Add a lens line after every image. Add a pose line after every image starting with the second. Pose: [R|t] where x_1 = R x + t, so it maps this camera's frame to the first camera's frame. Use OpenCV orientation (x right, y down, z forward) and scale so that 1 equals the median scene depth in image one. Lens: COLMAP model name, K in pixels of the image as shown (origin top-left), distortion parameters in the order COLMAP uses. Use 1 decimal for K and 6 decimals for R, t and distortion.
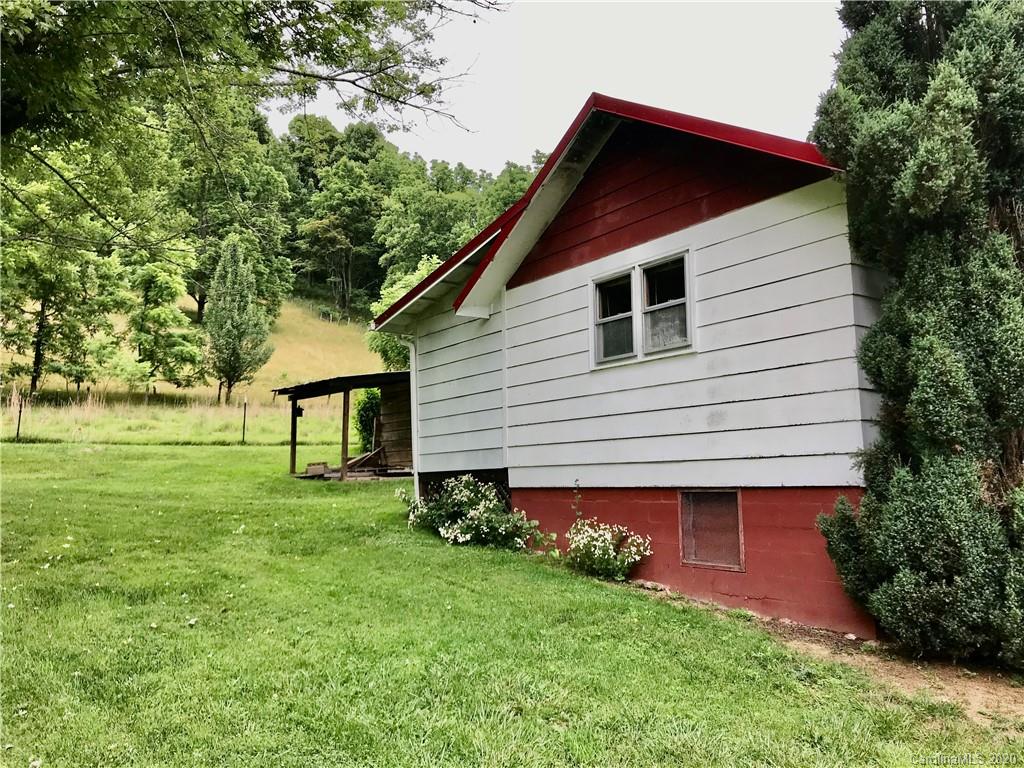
lens RADIAL K [[839.3, 0, 506.7], [0, 839.3, 380.6], [0, 0, 1]] dist [0.033513, -0.032273]
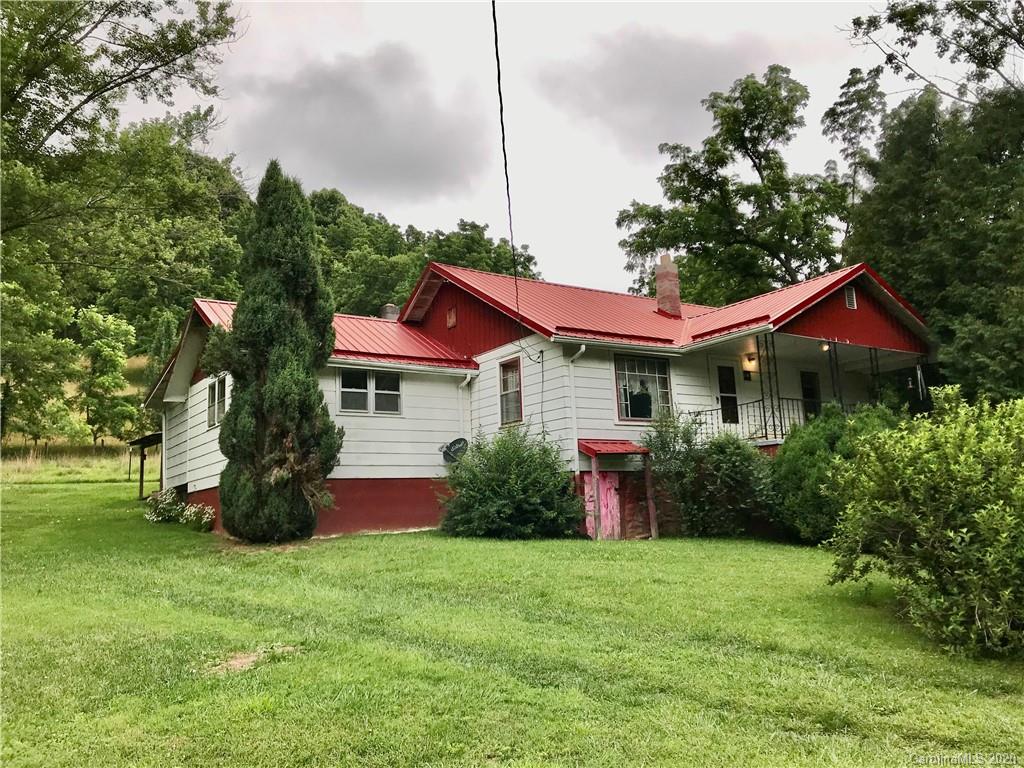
lens RADIAL K [[838.4, 0, 512.0], [0, 838.4, 384.0], [0, 0, 1]] dist [0.039574, -0.049439]
pose [[0.999378, -0.035108, -0.003260, 0.184449], [0.034945, 0.998539, -0.041214, -0.003311], [0.004702, 0.041074, 0.999145, -0.223466]]
